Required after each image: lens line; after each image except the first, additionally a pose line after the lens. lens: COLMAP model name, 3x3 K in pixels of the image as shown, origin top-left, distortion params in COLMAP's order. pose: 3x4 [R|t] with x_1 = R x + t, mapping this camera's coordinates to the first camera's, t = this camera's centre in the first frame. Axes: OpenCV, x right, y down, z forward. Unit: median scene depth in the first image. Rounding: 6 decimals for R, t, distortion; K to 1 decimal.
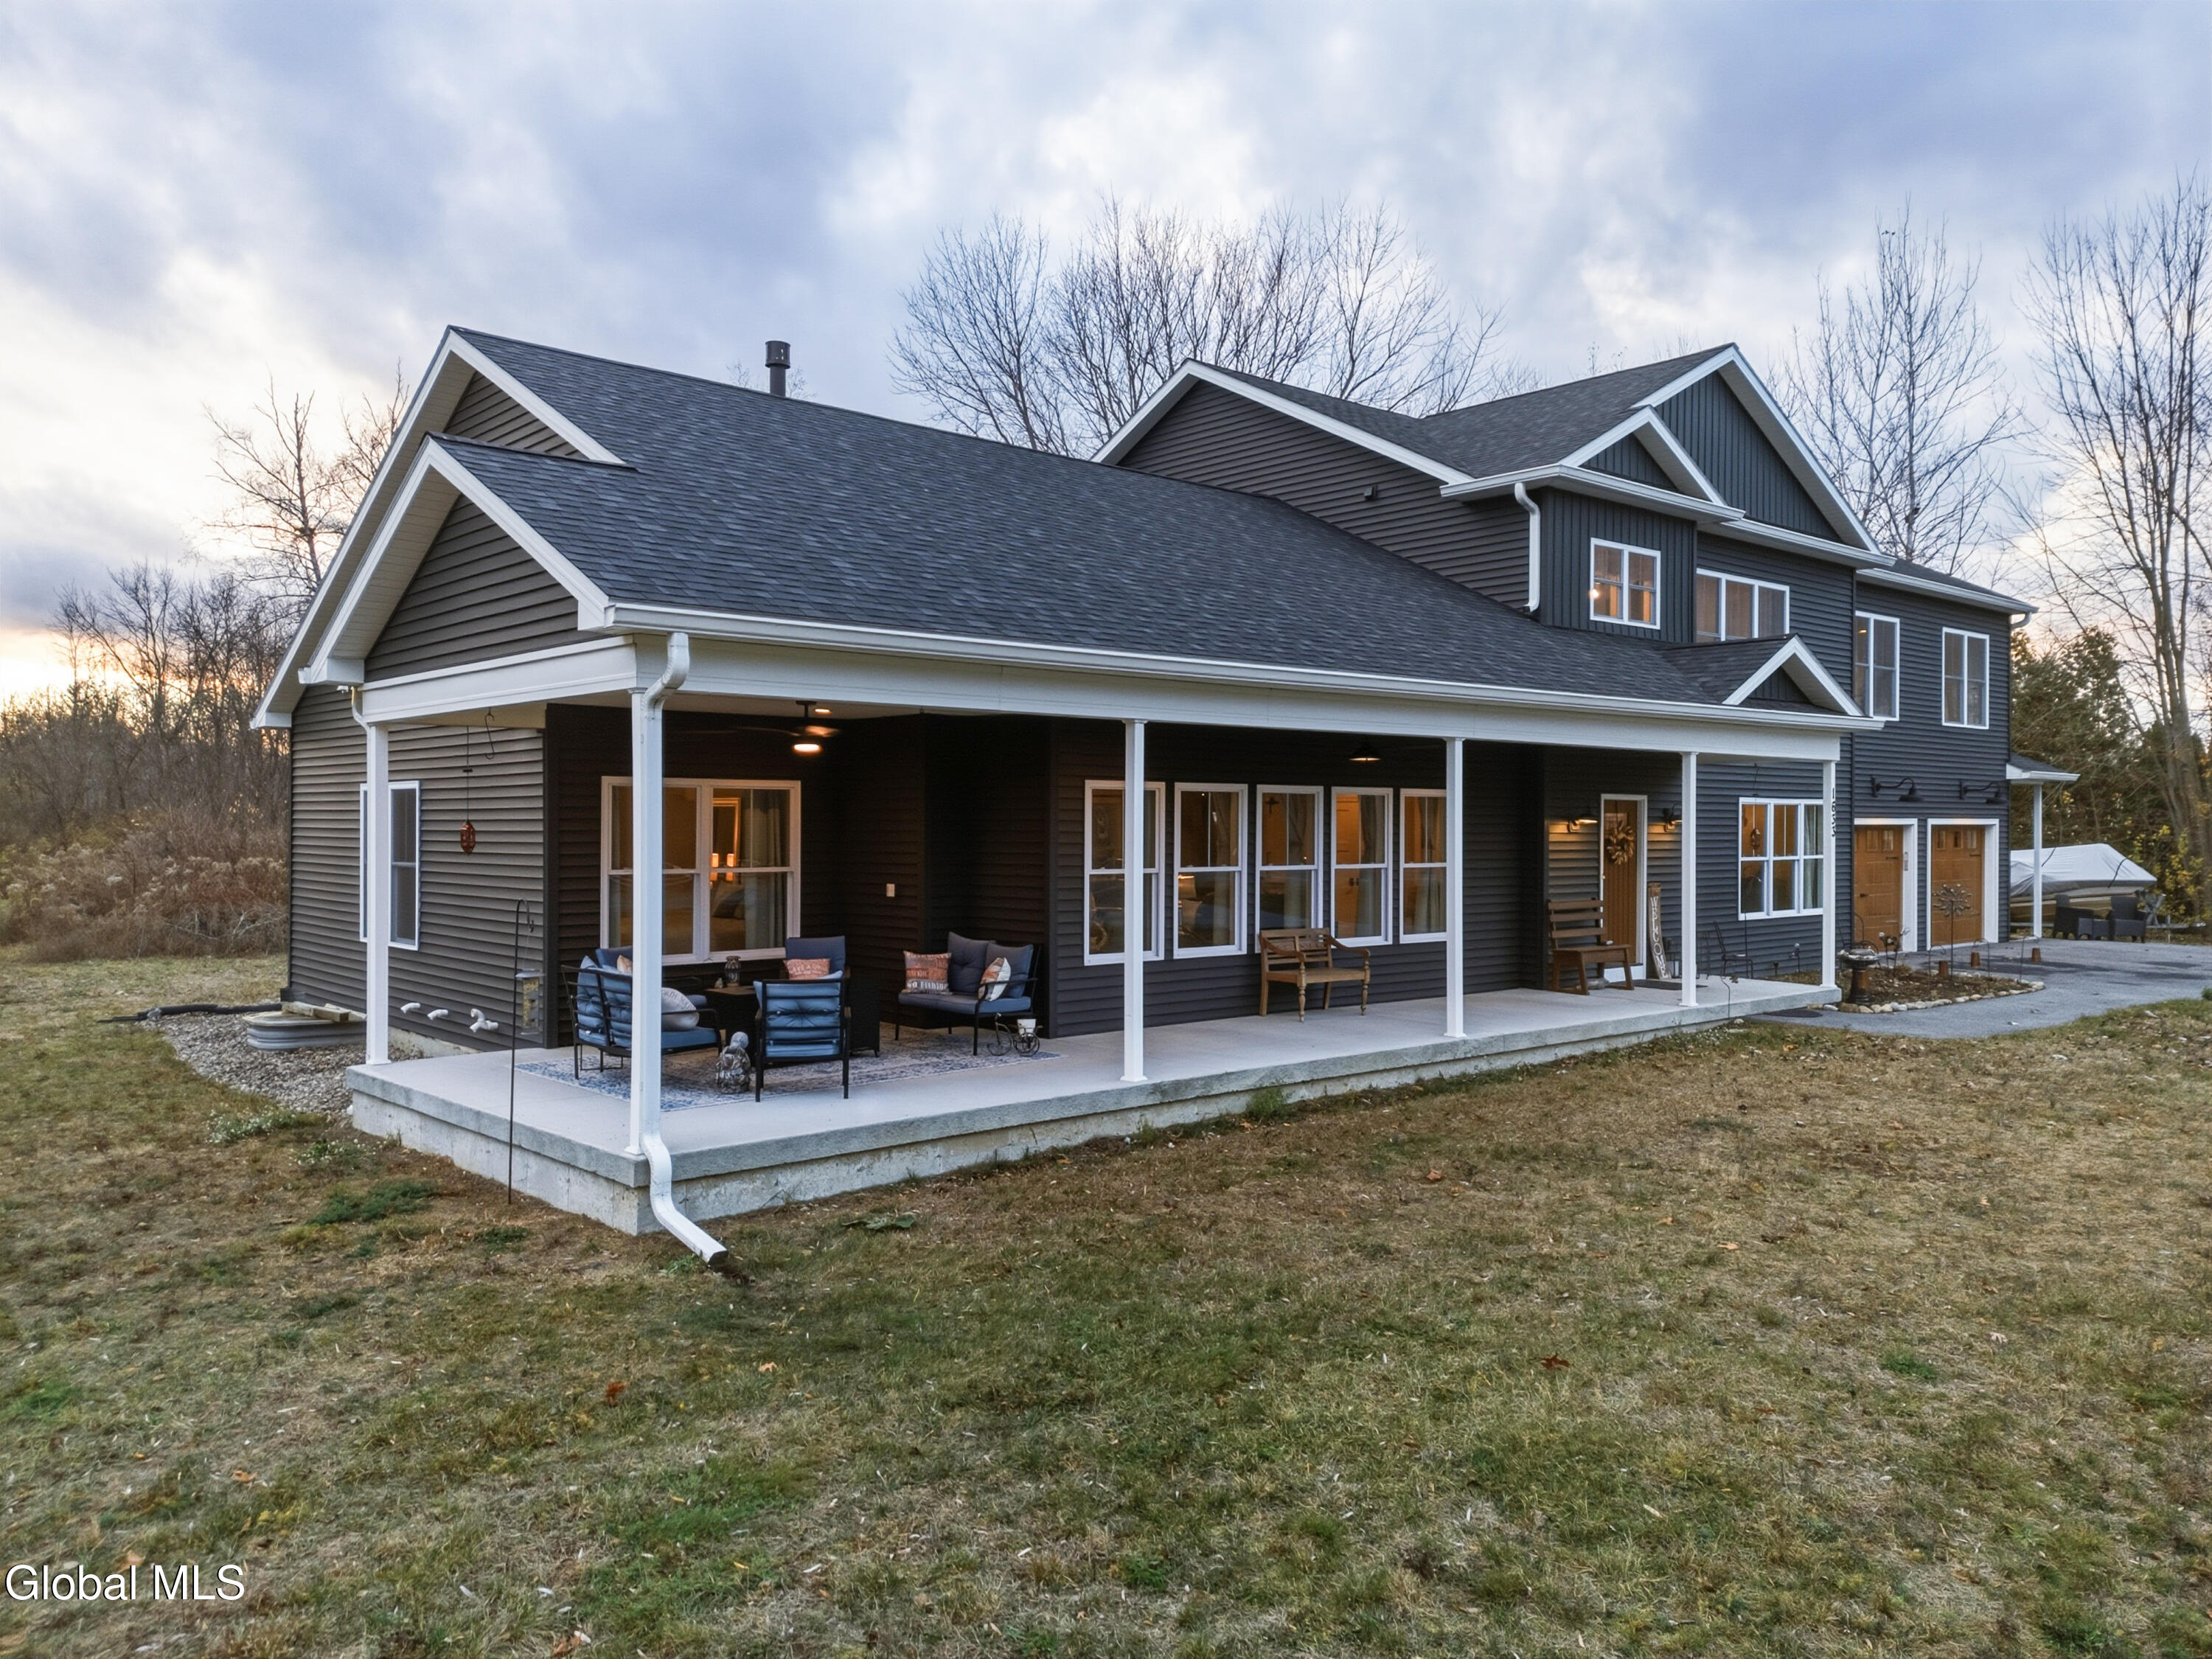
lens RADIAL K [[1616.9, 0, 1106.6], [0, 1616.9, 819.5], [0, 0, 1]] dist [0.079935, -0.080170]
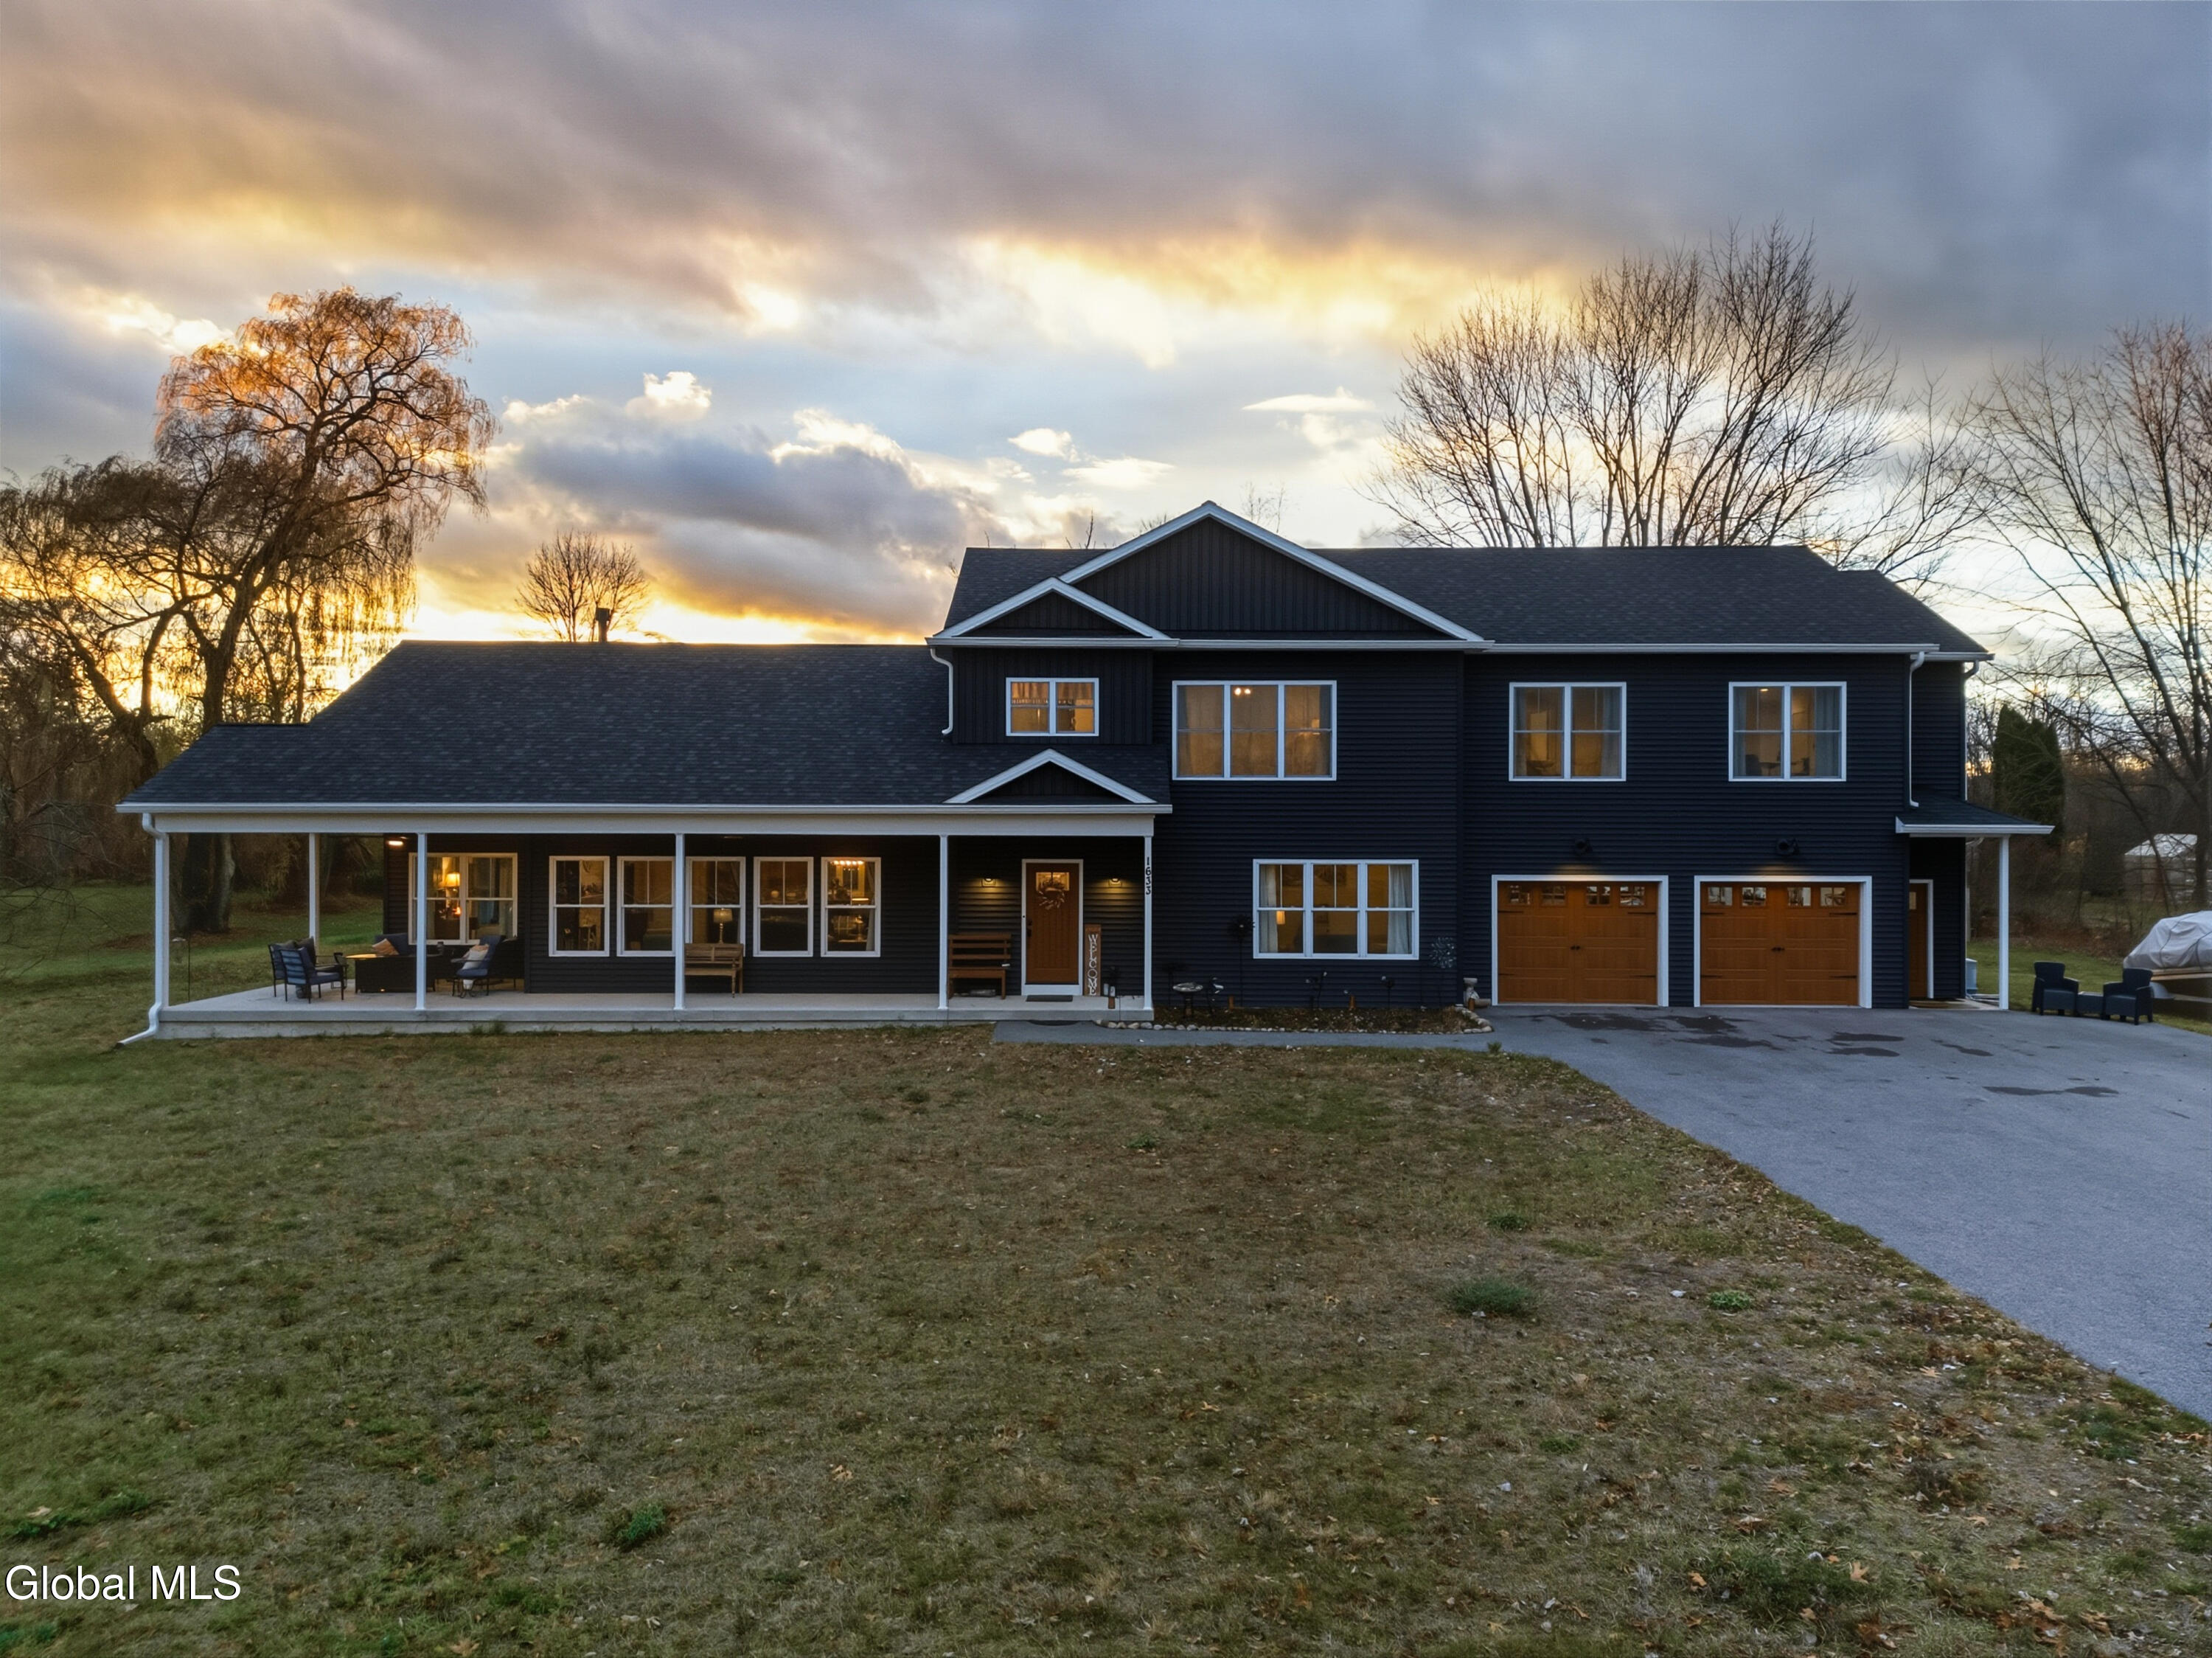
lens RADIAL K [[1617.2, 0, 1106.6], [0, 1617.2, 819.0], [0, 0, 1]] dist [0.079935, -0.080170]
pose [[0.746201, -0.003194, -0.665713, 1.552320], [0.000129, 0.999989, -0.004653, -0.052788], [0.665720, 0.003386, 0.746194, 0.021735]]
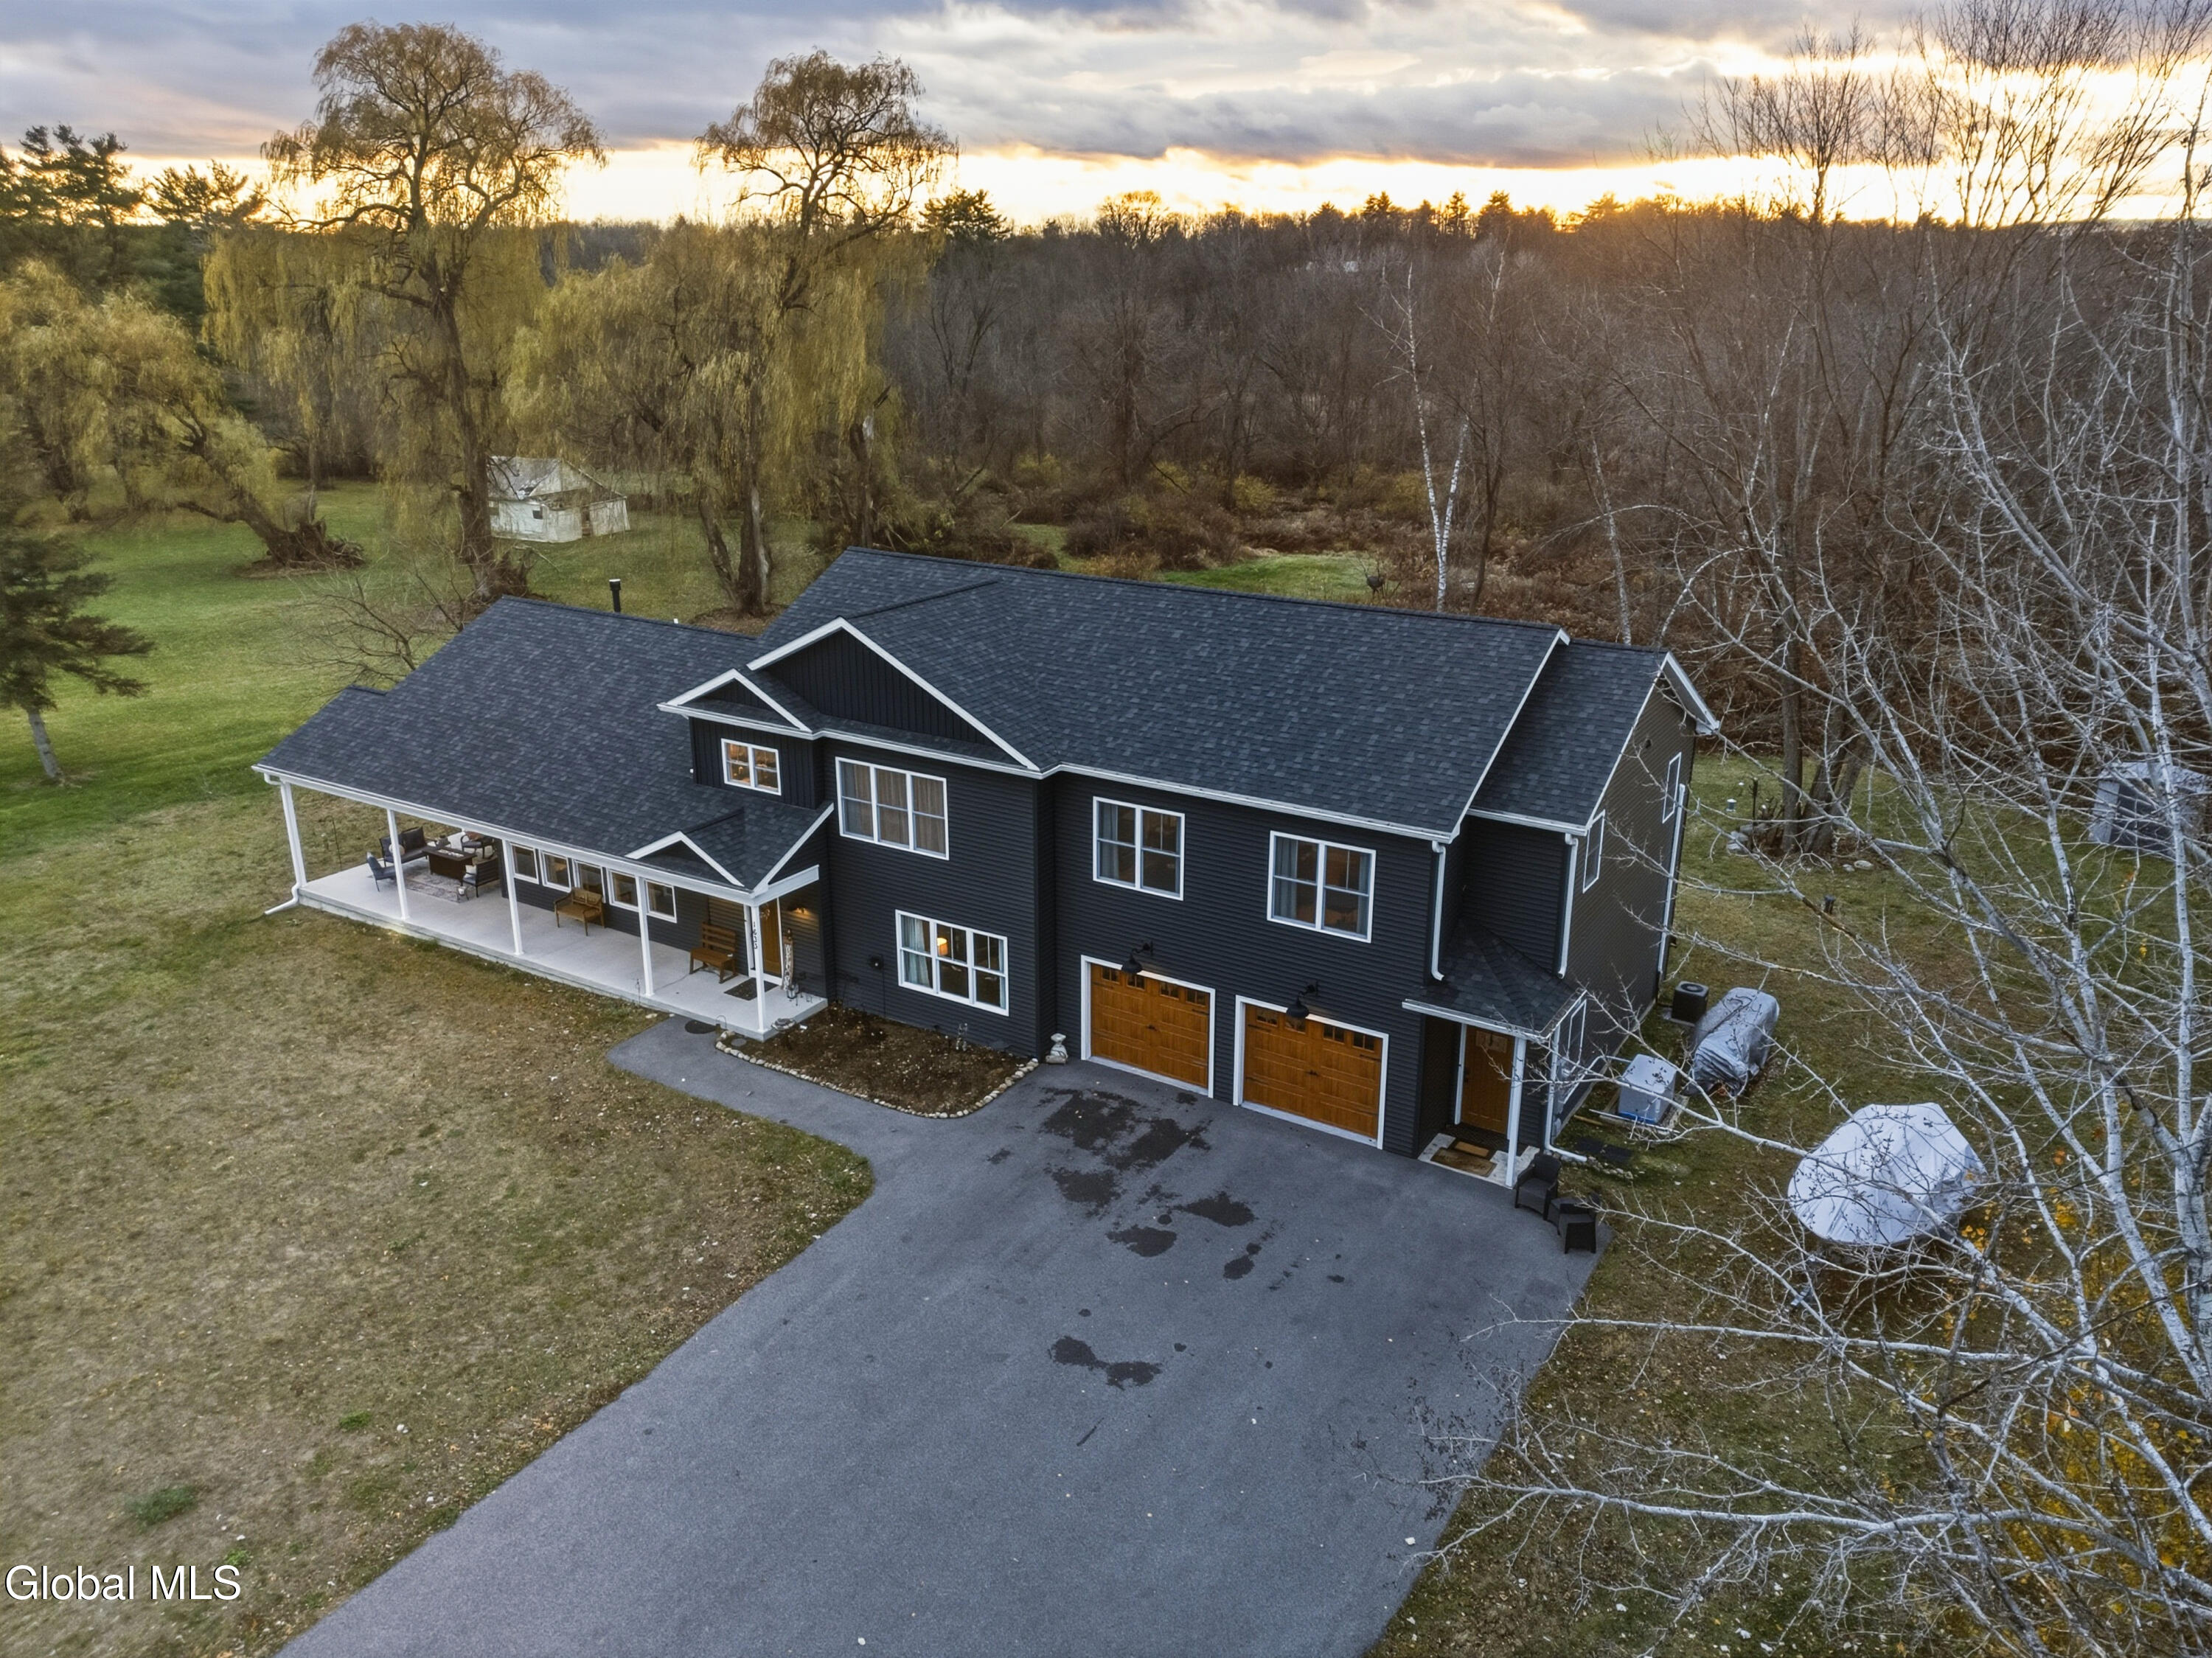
lens RADIAL K [[1616.8, 0, 1106.6], [0, 1616.8, 819.0], [0, 0, 1]] dist [0.079935, -0.080170]
pose [[0.284352, 0.302655, -0.909694, 2.432837], [-0.001261, 0.948981, 0.315331, -0.769896], [0.958719, -0.088517, 0.270226, 1.105638]]
